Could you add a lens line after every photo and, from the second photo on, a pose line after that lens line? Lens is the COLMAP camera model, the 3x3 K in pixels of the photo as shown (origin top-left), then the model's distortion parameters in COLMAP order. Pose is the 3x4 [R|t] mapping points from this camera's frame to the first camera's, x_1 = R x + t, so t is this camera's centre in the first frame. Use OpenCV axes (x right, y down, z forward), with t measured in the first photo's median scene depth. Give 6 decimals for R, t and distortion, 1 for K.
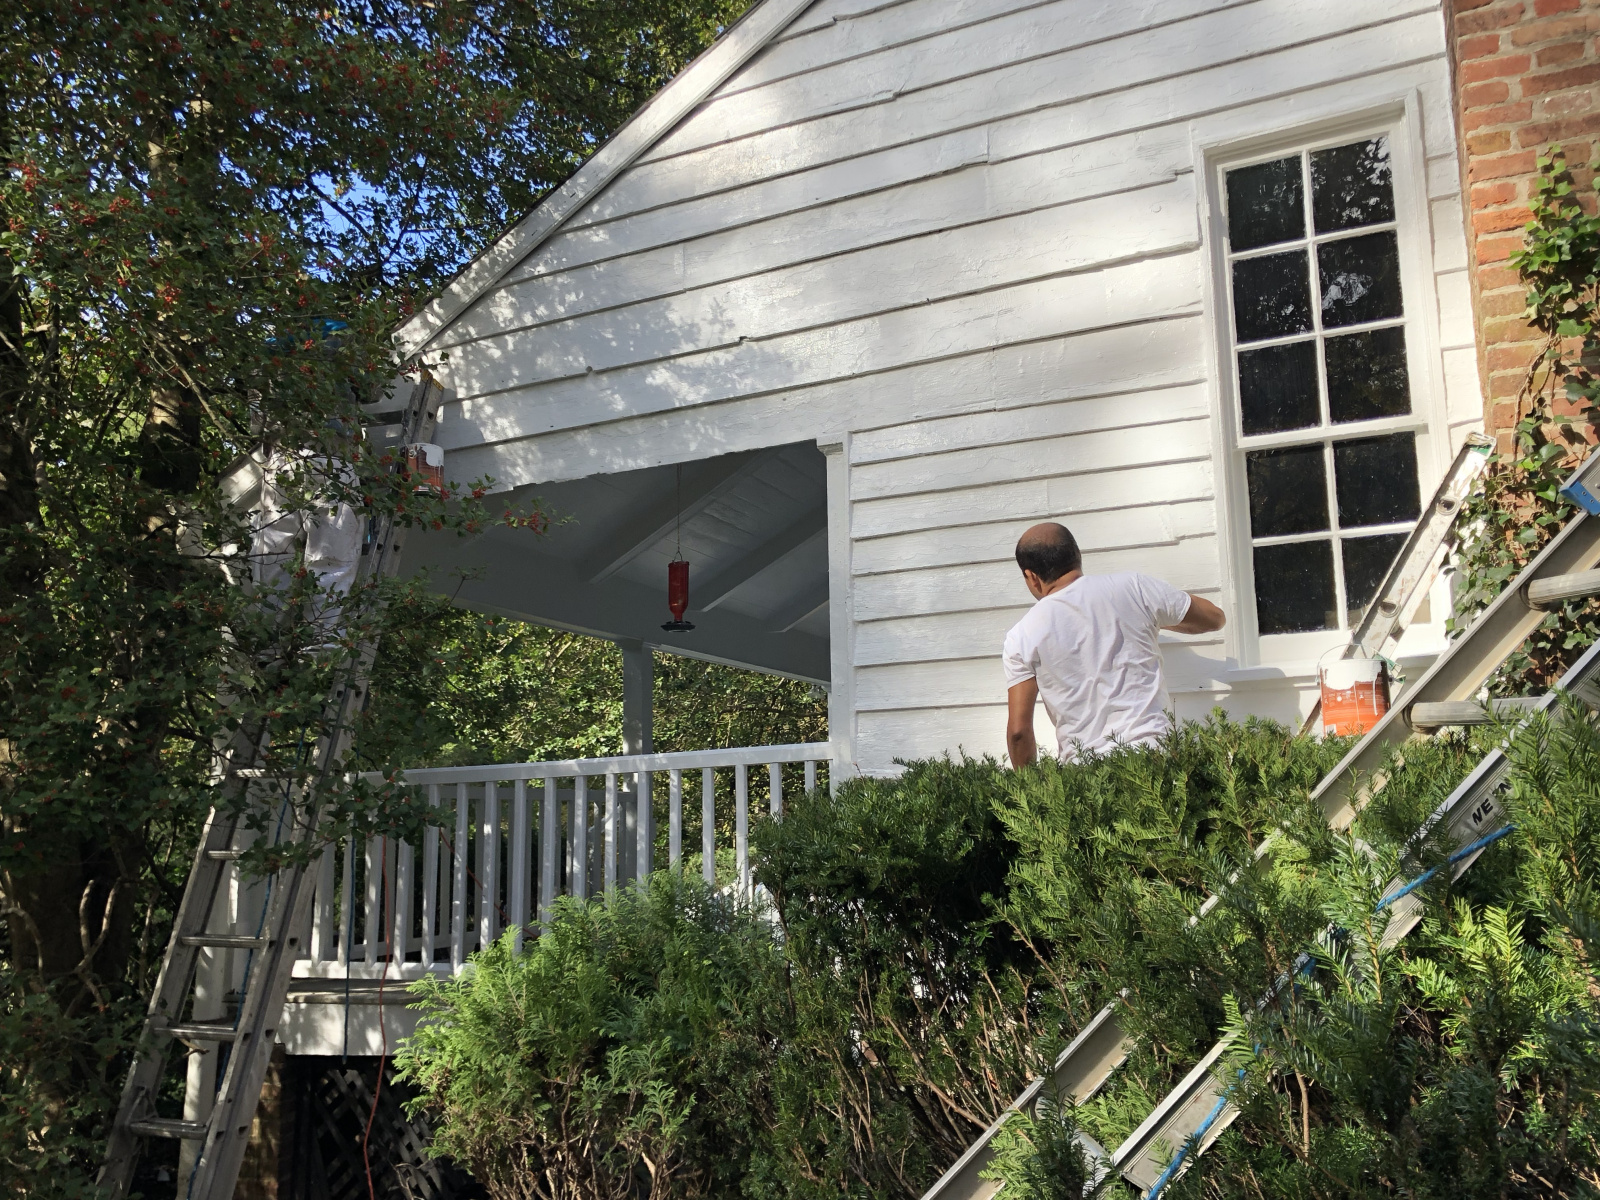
lens RADIAL K [[1408.6, 0, 800.0], [0, 1408.6, 600.0], [0, 0, 1]] dist [0.004649, 0.009995]
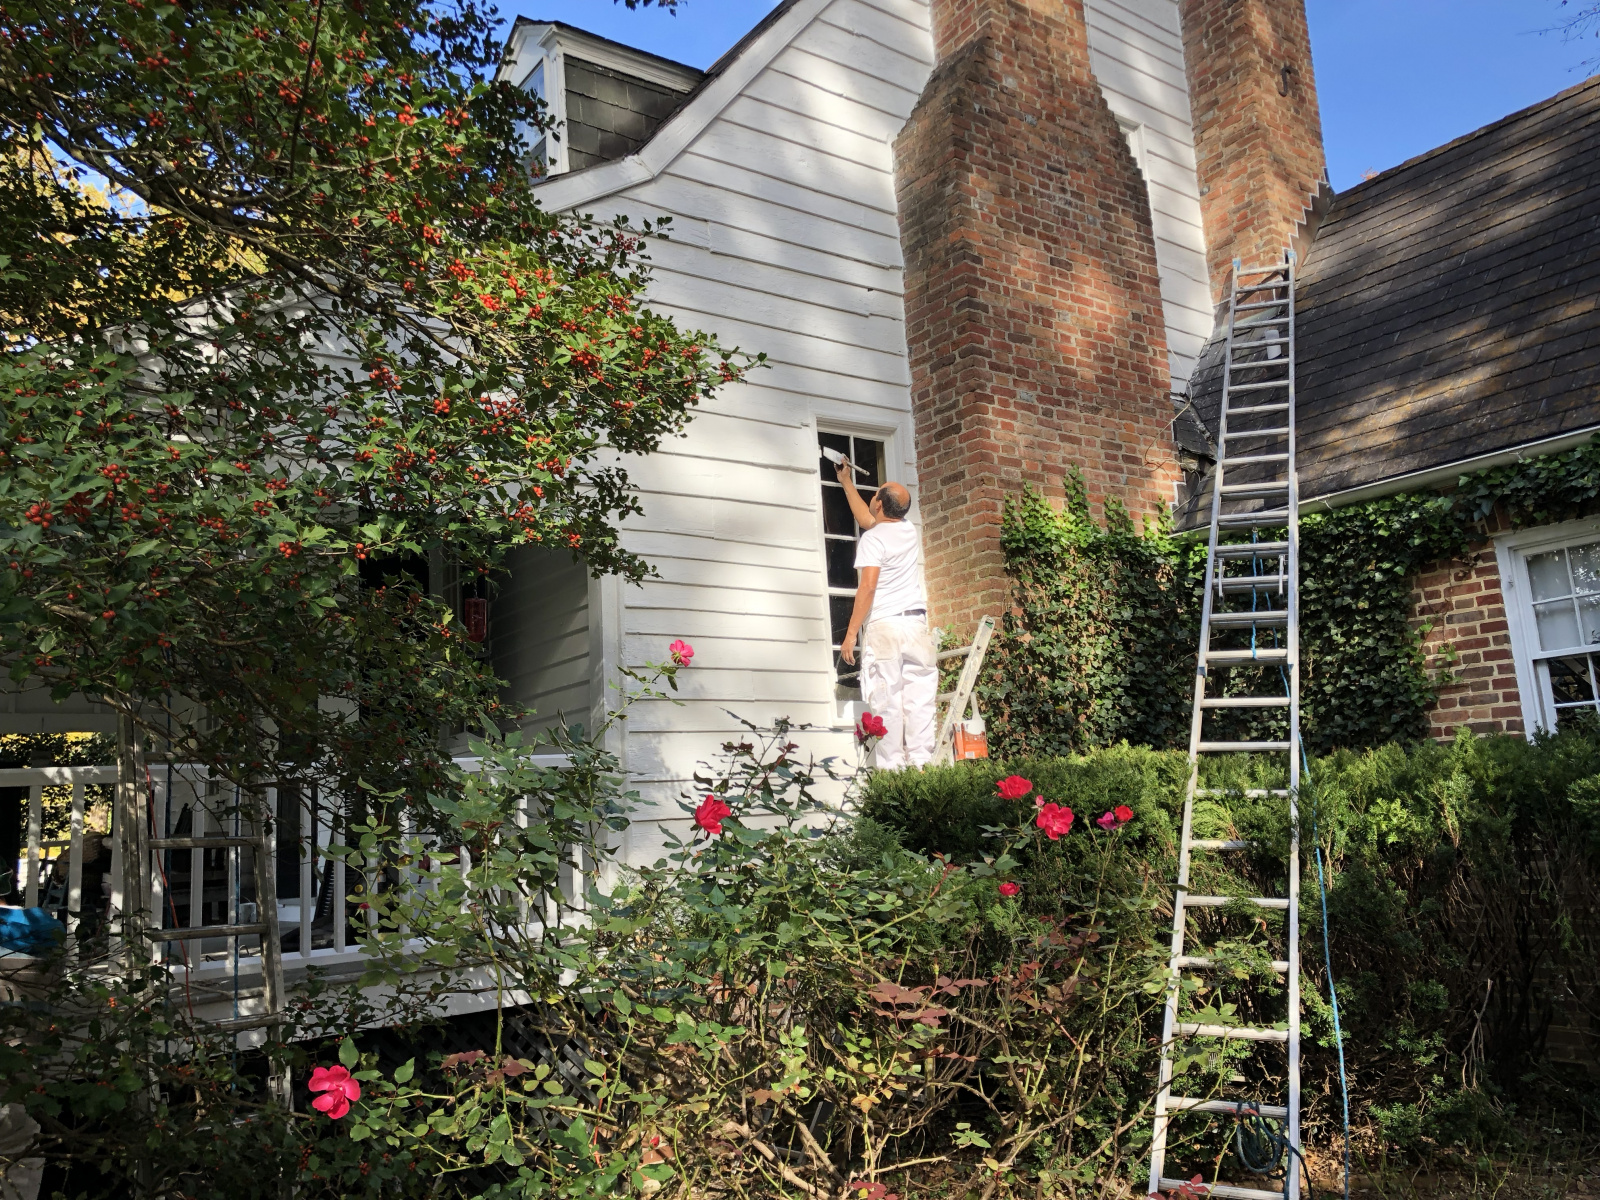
lens RADIAL K [[1278.6, 0, 795.4], [0, 1278.6, 593.8], [0, 0, 1]] dist [0.151351, -0.344562]
pose [[0.447079, 0.144955, 0.882671, -1.332185], [-0.099287, 0.988726, -0.112082, 0.090804], [-0.888967, -0.037529, 0.456431, 0.371598]]
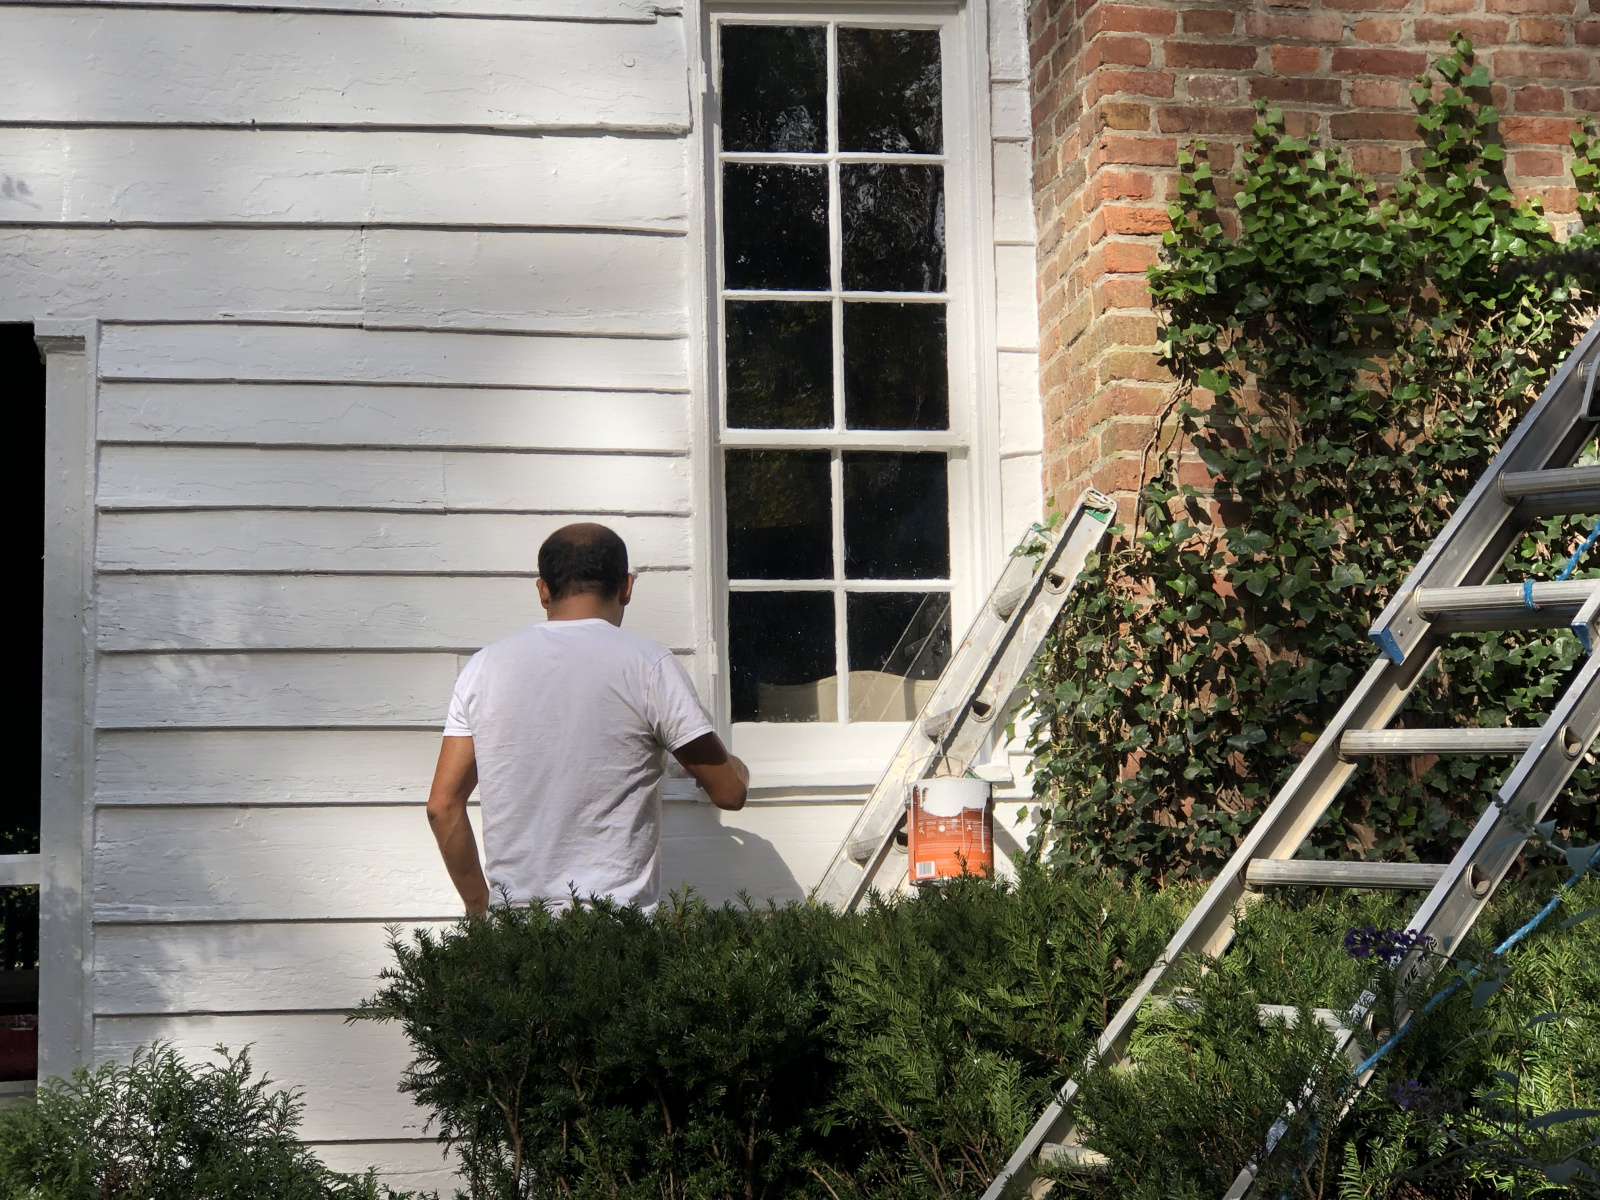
lens RADIAL K [[3121.7, 0, 800.0], [0, 3121.7, 600.0], [0, 0, 1]] dist [-0.380265, 5.382493]
pose [[0.804972, 0.077334, 0.588251, -0.638962], [-0.093948, 0.995574, -0.002321, -0.039282], [-0.585827, -0.053397, 0.808675, -0.285008]]
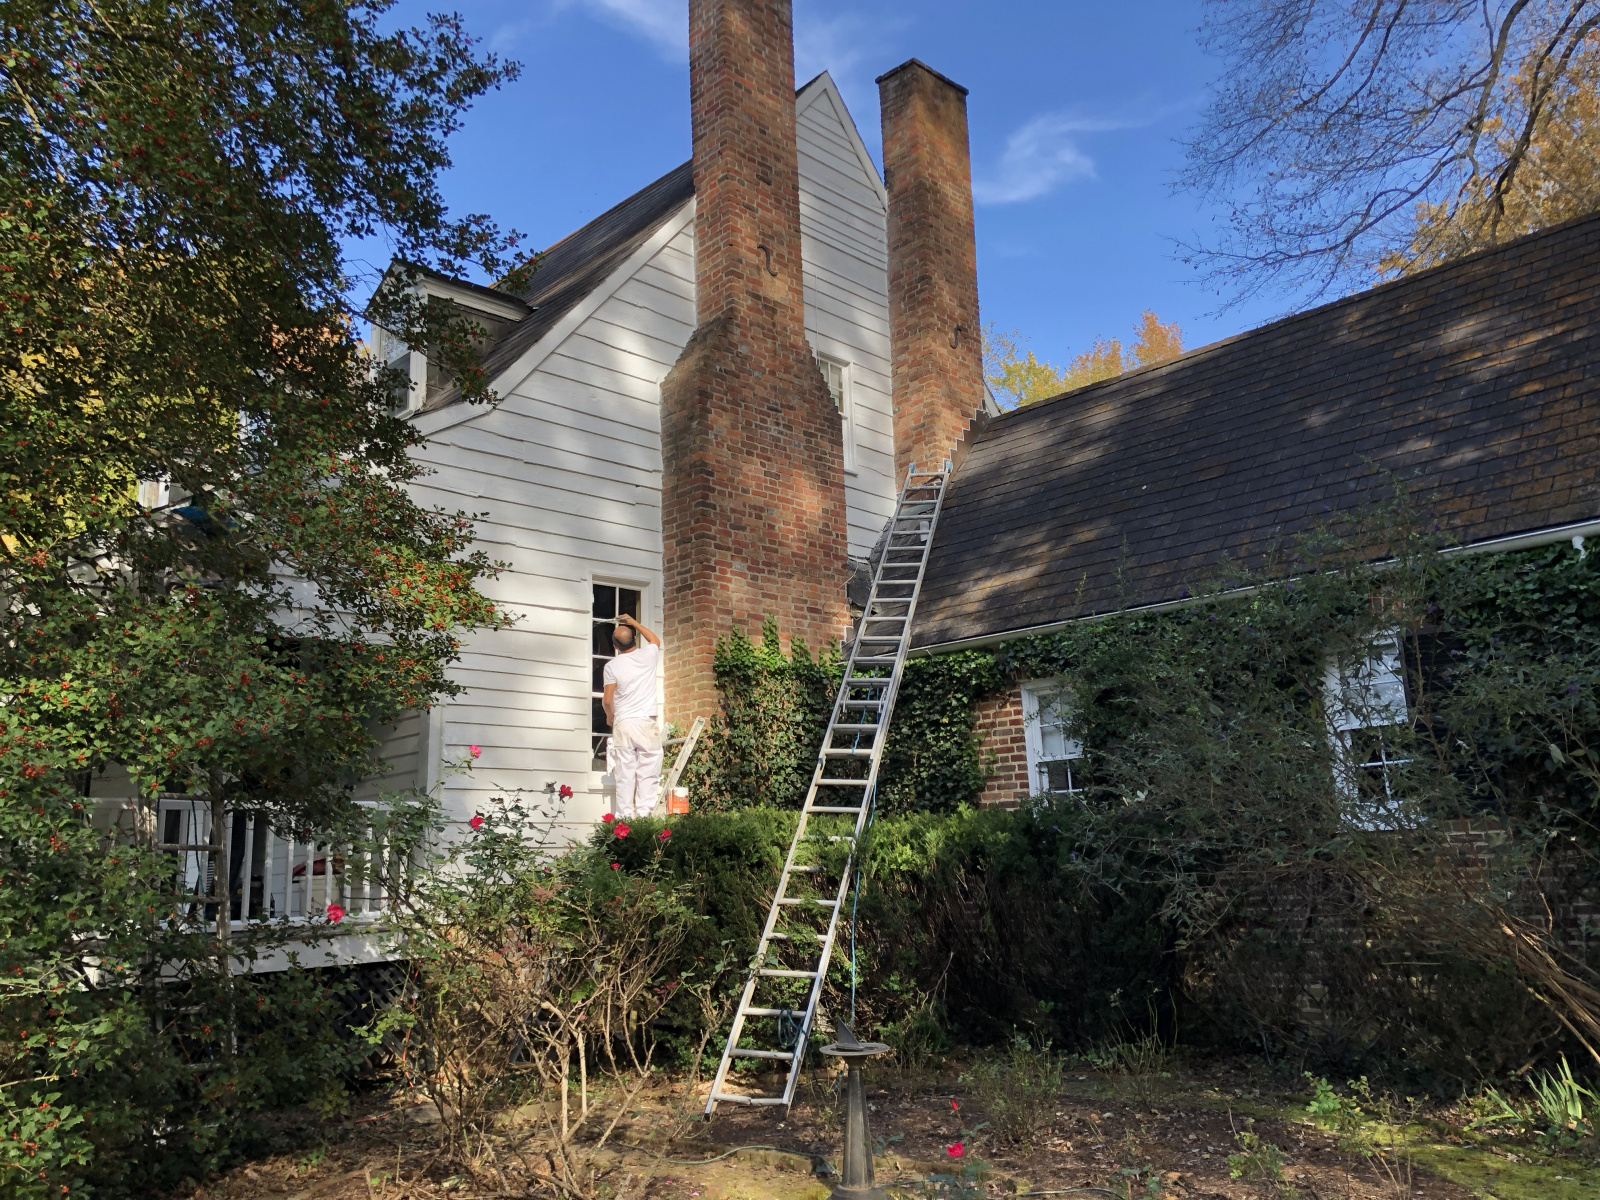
lens RADIAL K [[1278.6, 0, 795.4], [0, 1278.6, 593.8], [0, 0, 1]] dist [0.151351, -0.344562]
pose [[0.319728, 0.207135, 0.924591, -2.115322], [-0.135792, 0.975756, -0.171640, 0.073684], [-0.937728, -0.070674, 0.340104, -0.149473]]
